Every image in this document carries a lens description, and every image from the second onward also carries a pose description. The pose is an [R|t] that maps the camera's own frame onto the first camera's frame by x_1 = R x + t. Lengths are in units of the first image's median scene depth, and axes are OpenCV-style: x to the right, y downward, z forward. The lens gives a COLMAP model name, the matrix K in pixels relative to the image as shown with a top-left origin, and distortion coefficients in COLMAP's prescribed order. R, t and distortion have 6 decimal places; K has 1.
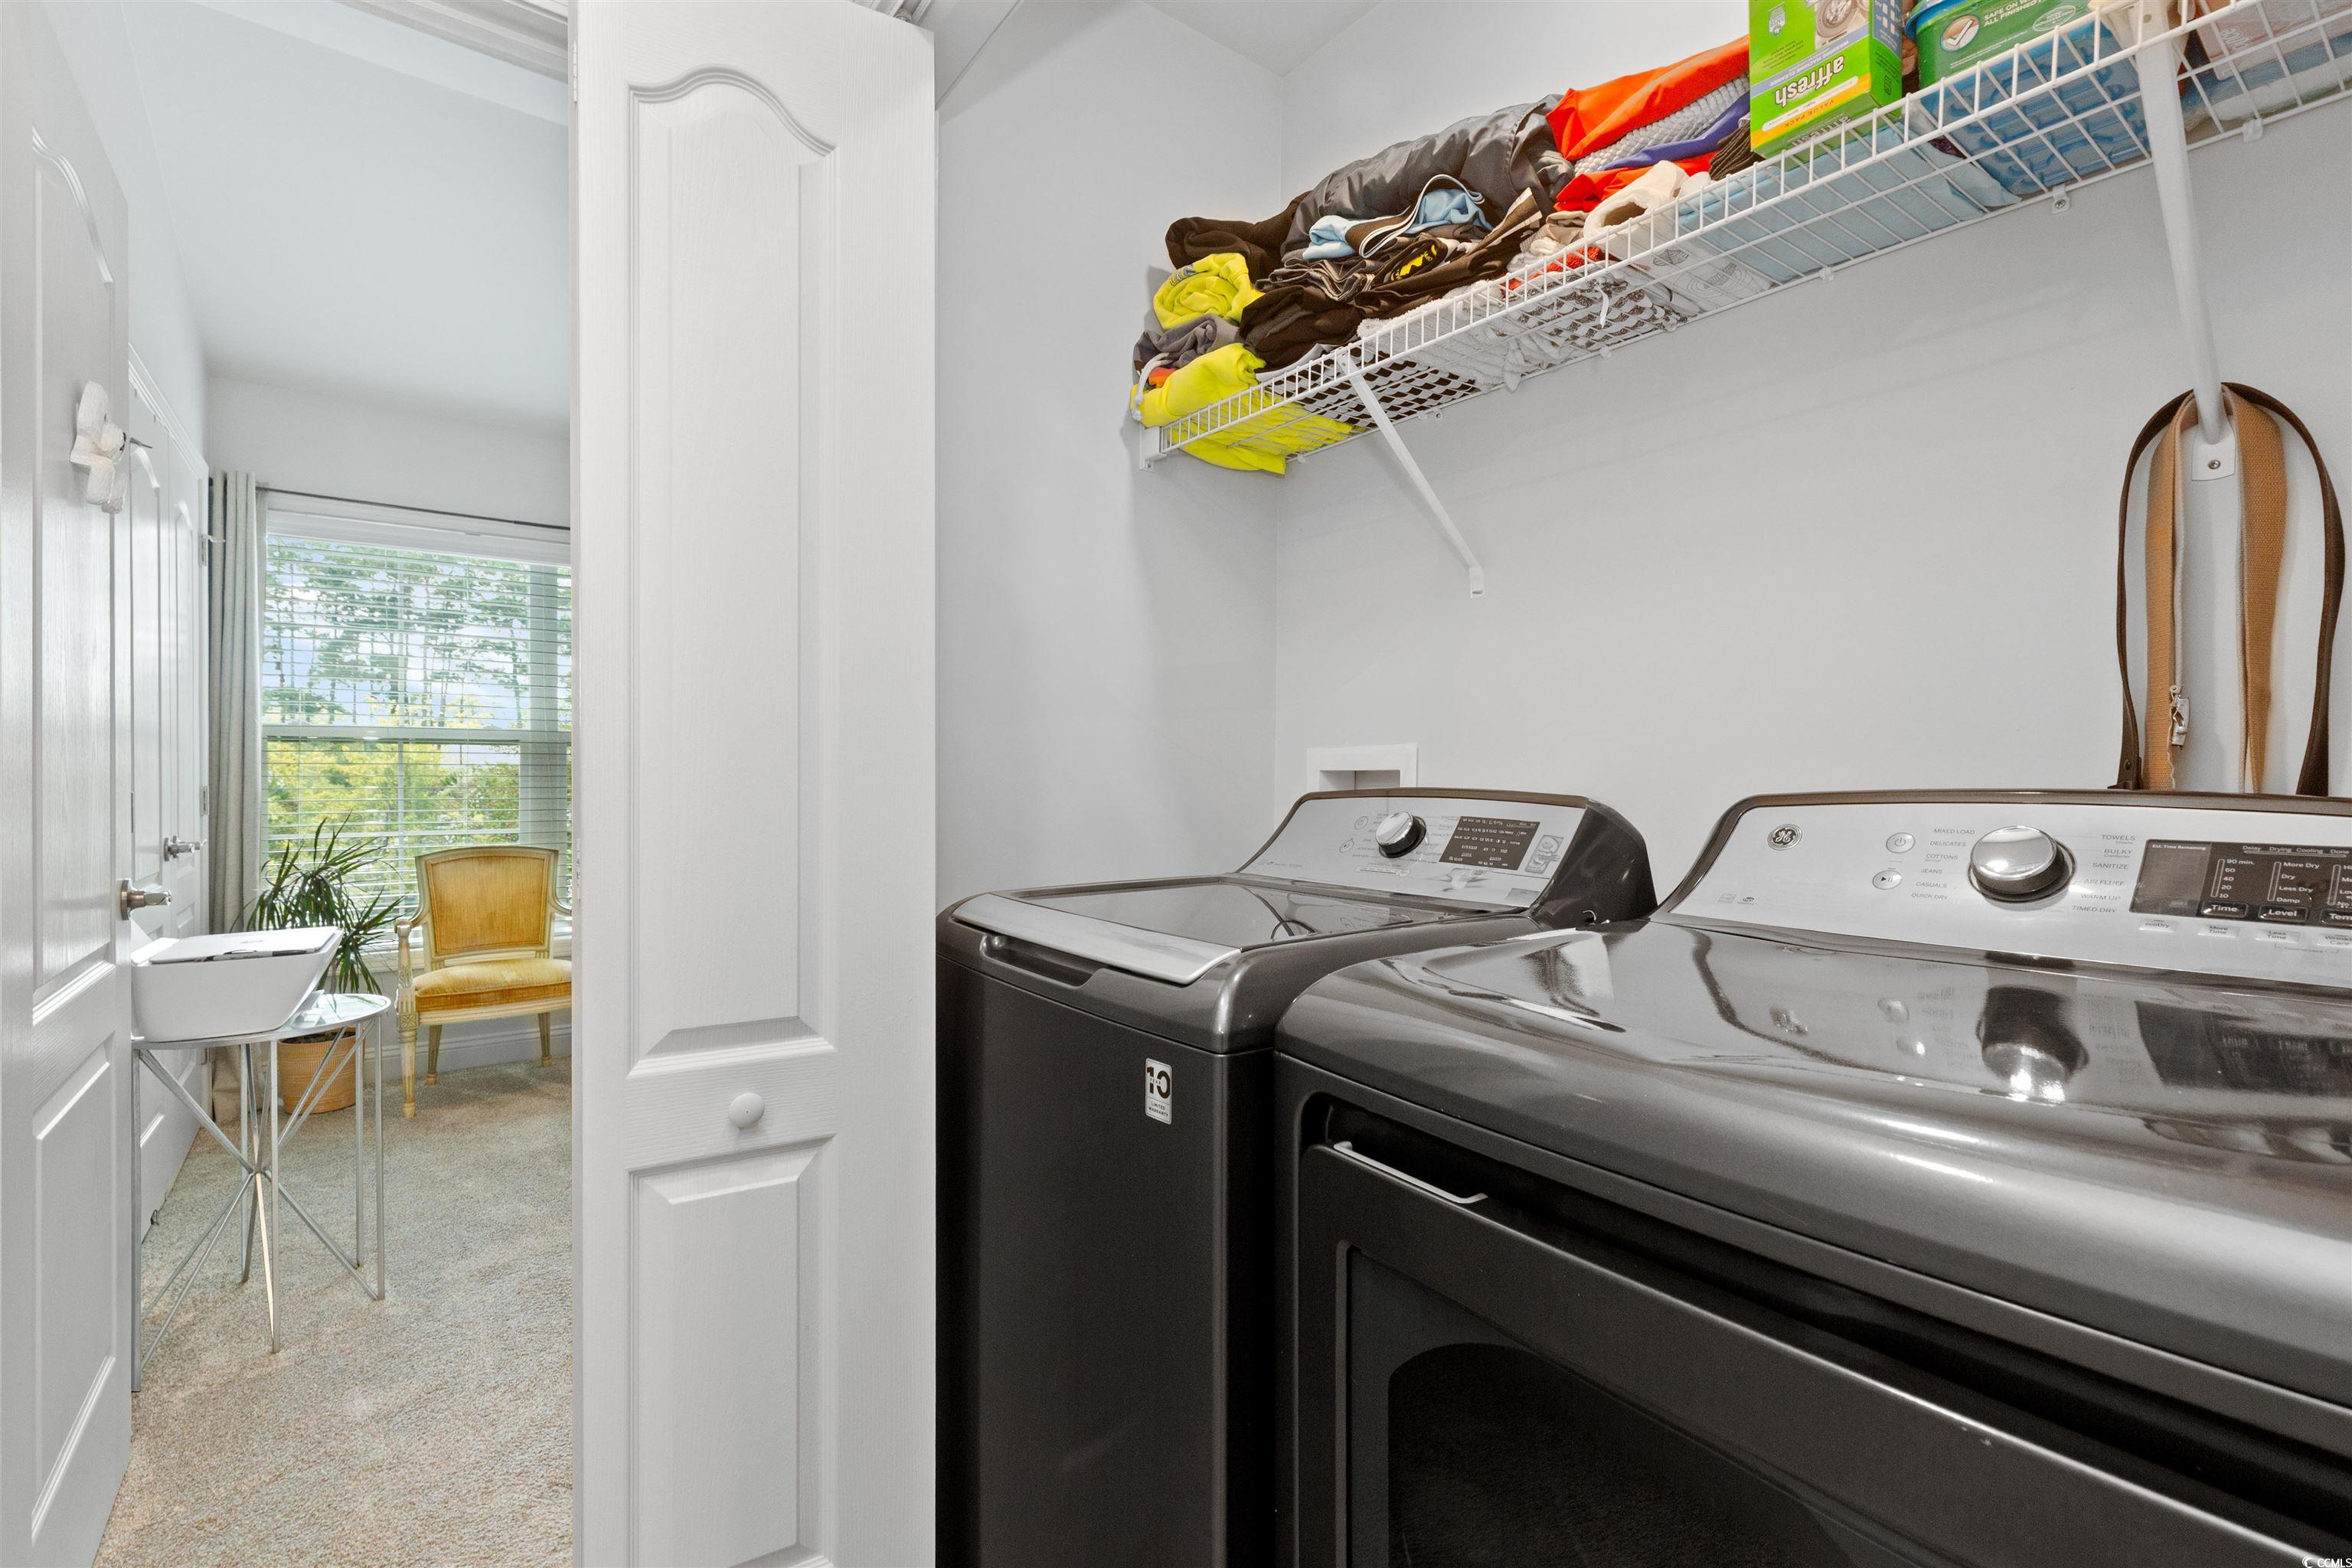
lens RADIAL K [[1062.7, 0, 1176.0], [0, 1062.7, 784.0], [0, 0, 1]] dist [0.001754, 0.000639]
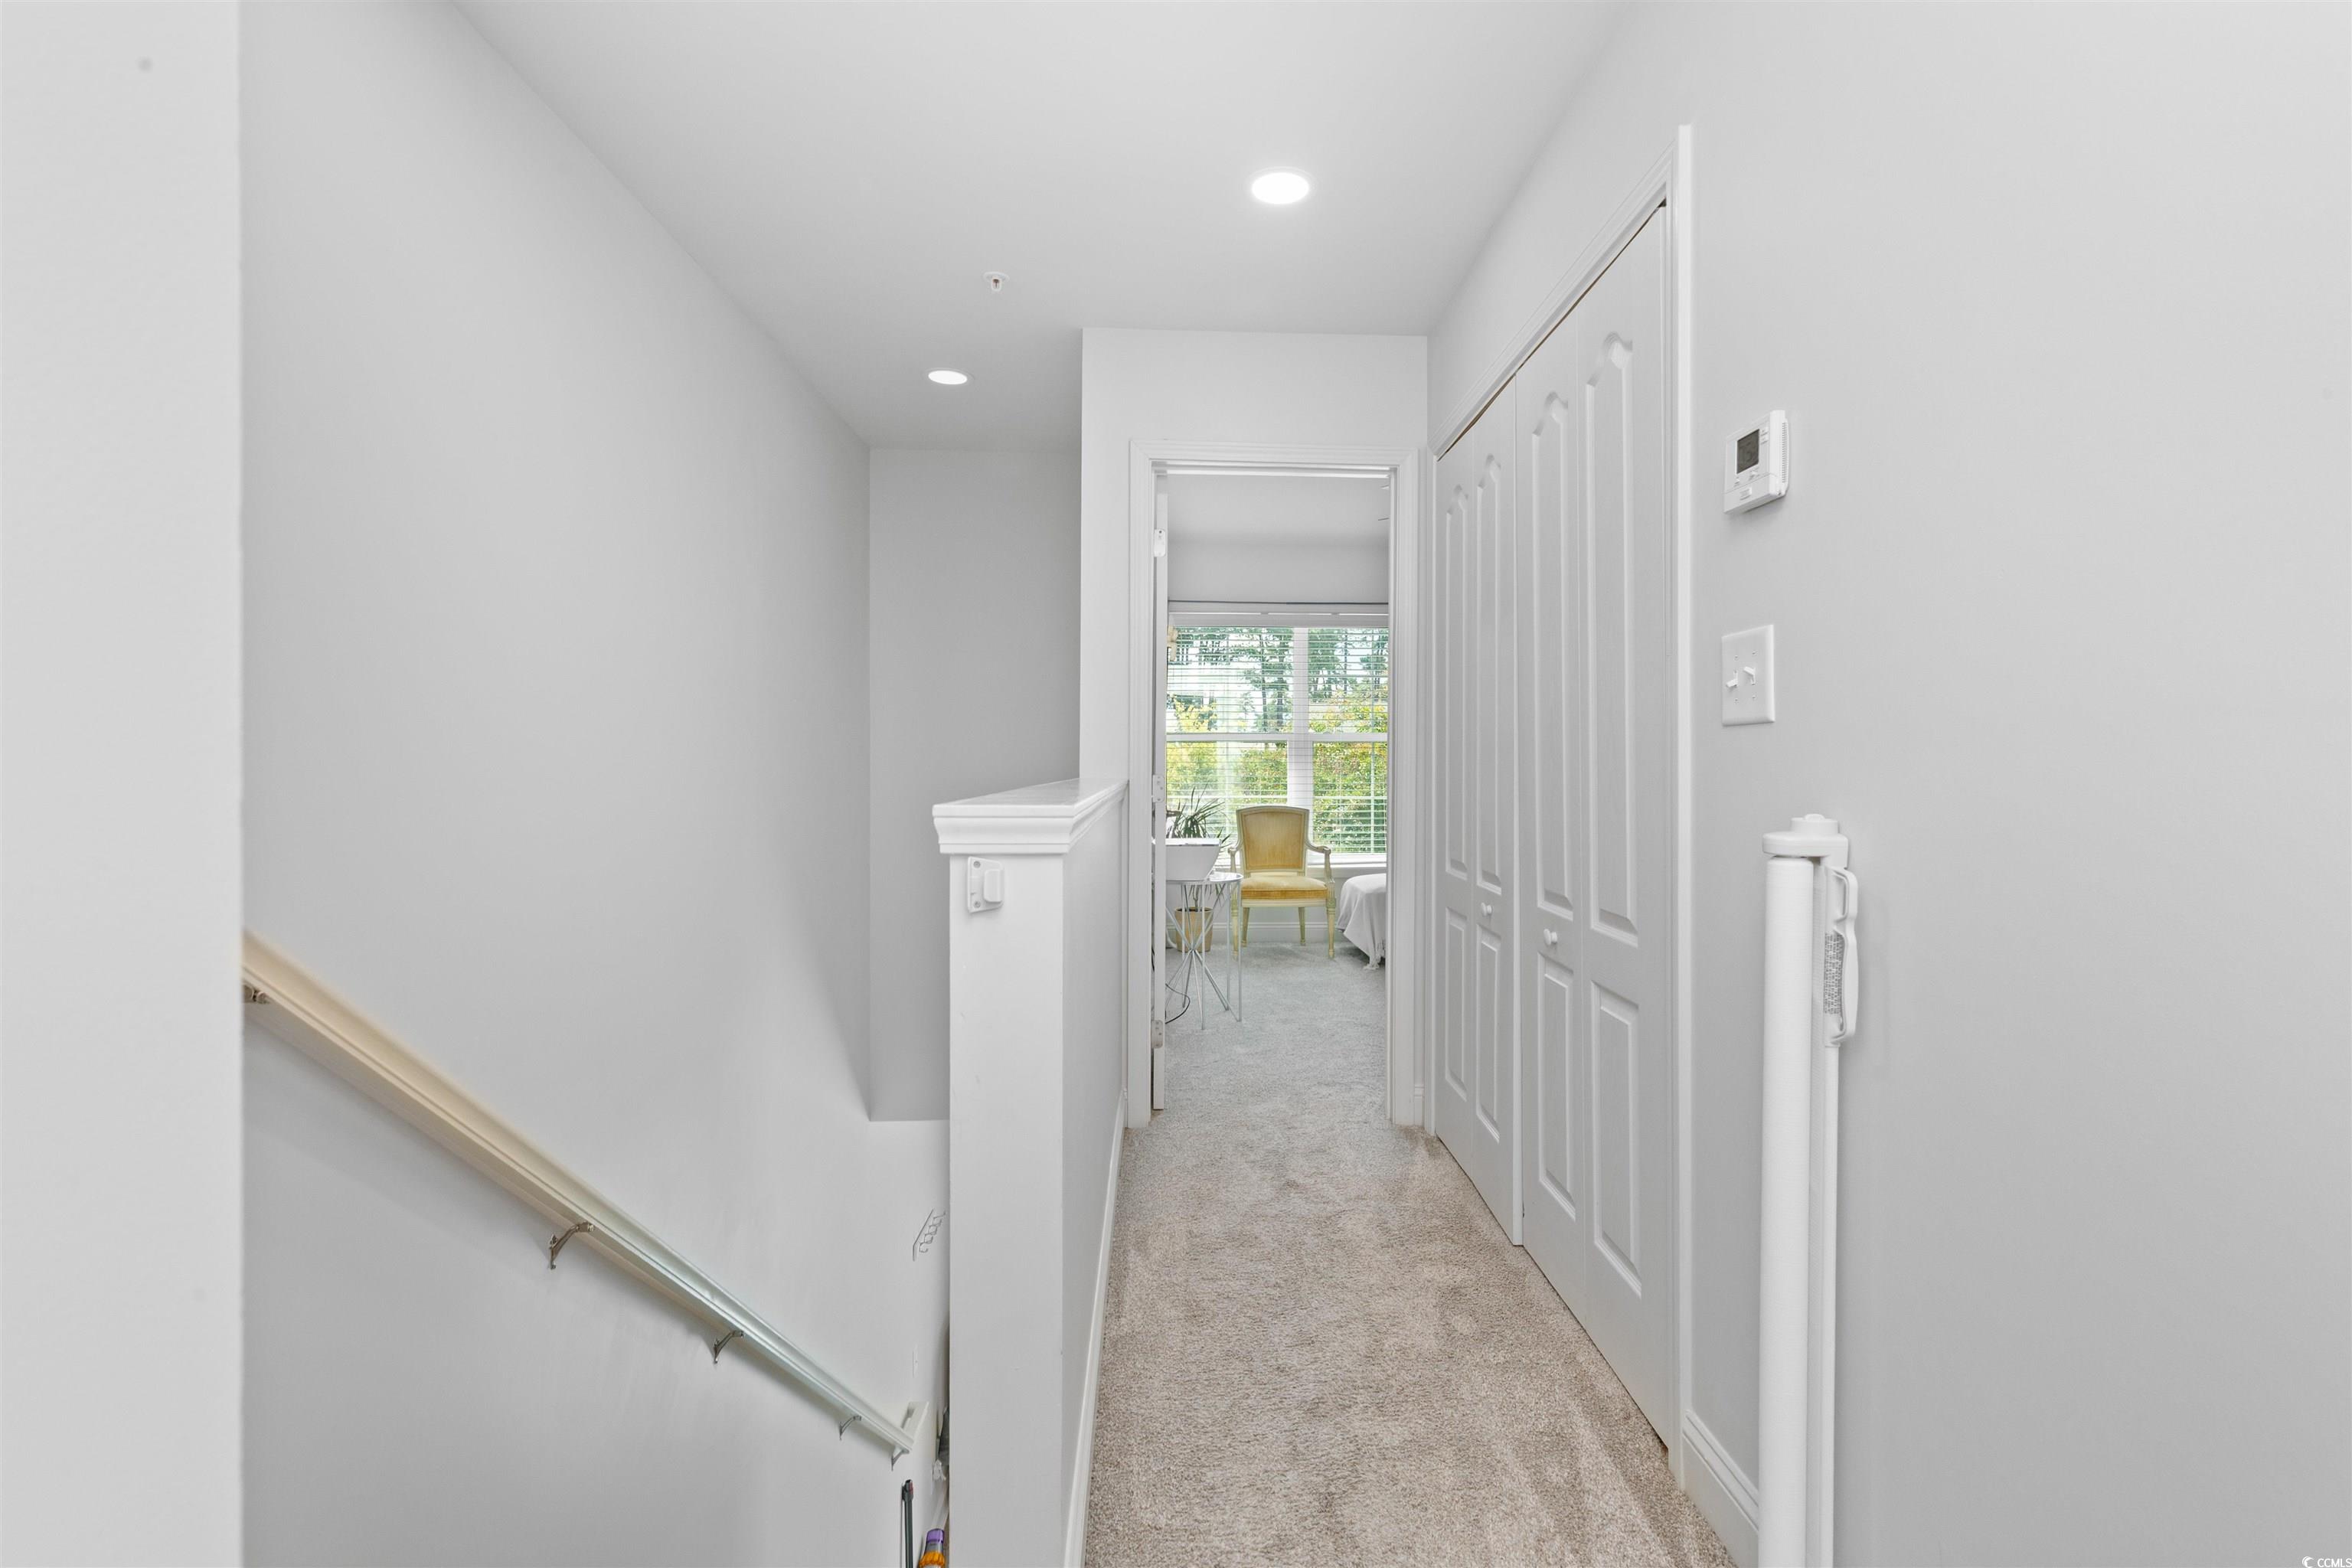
lens RADIAL K [[1062.7, 0, 1176.0], [0, 1062.7, 784.0], [0, 0, 1]] dist [0.001754, 0.000639]
pose [[0.802996, 0.006843, -0.595945, 0.221836], [0.002040, 0.999897, 0.014230, 0.002651], [0.595981, -0.012642, 0.802899, -0.428893]]
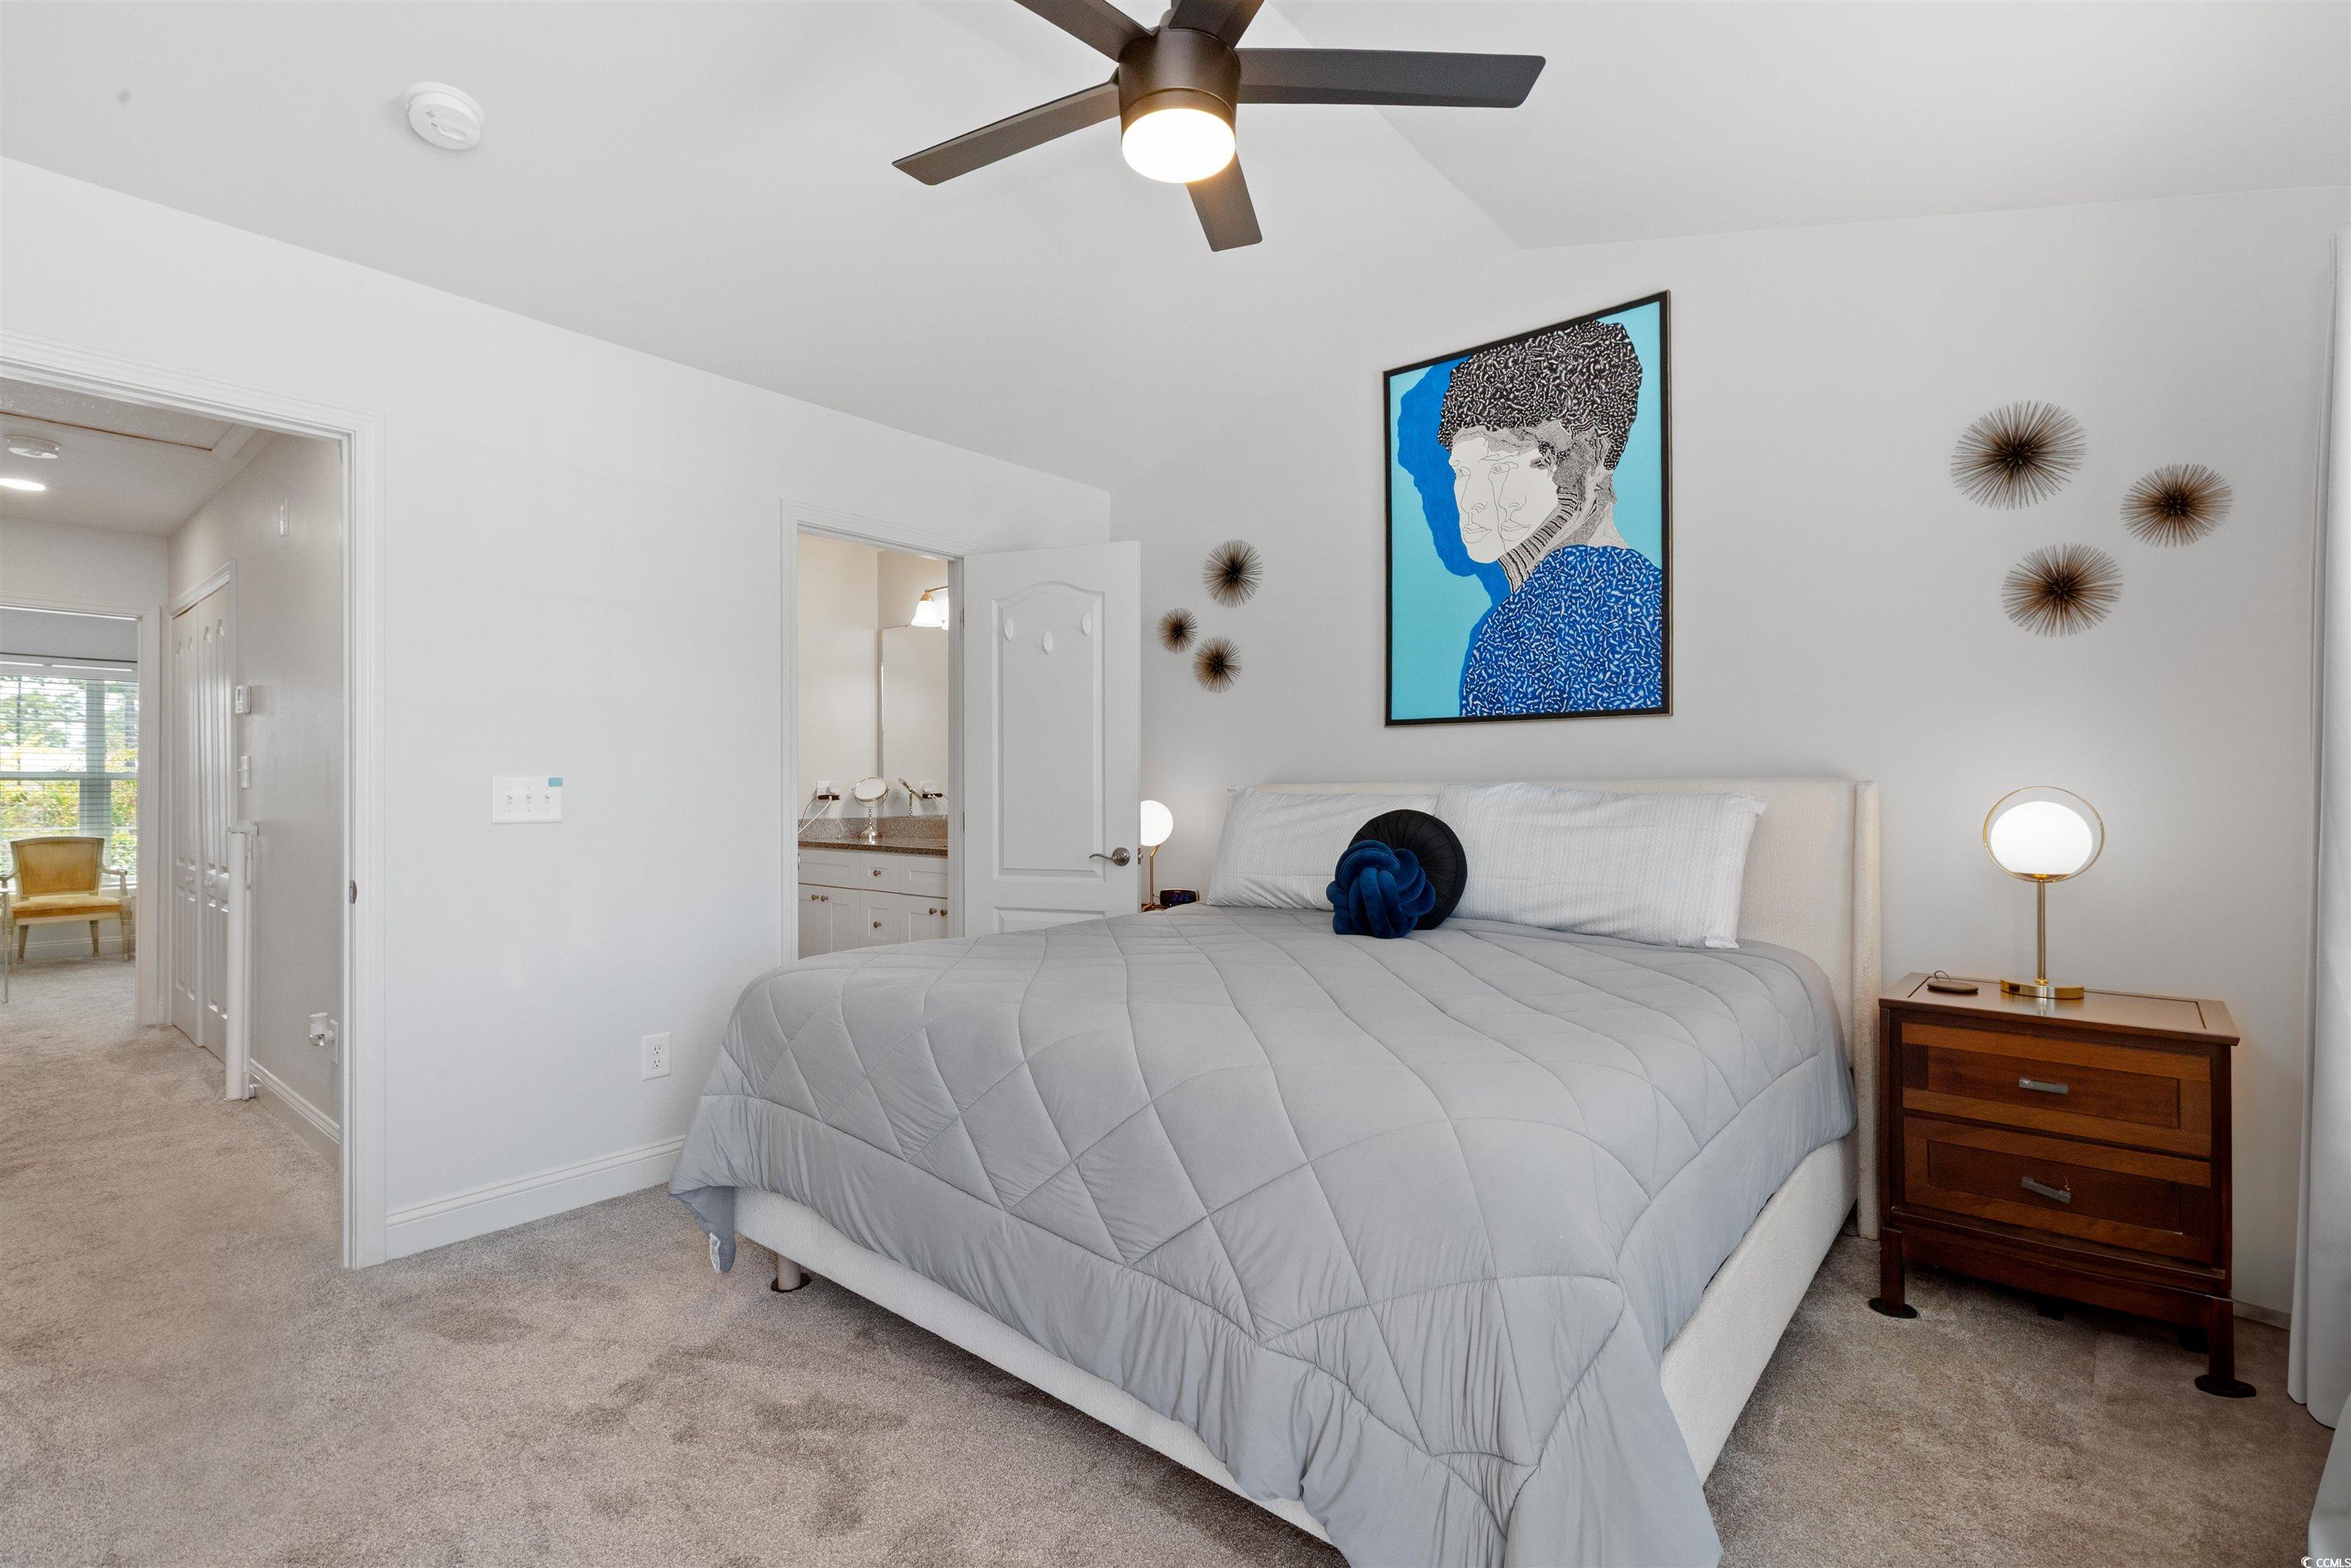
lens RADIAL K [[1062.2, 0, 1175.5], [0, 1062.2, 784.0], [0, 0, 1]] dist [0.001754, 0.000639]
pose [[0.973566, -0.008358, 0.228252, 0.898840], [0.010533, 0.999910, -0.008313, 0.003919], [-0.228162, 0.010498, 0.973567, -1.361729]]
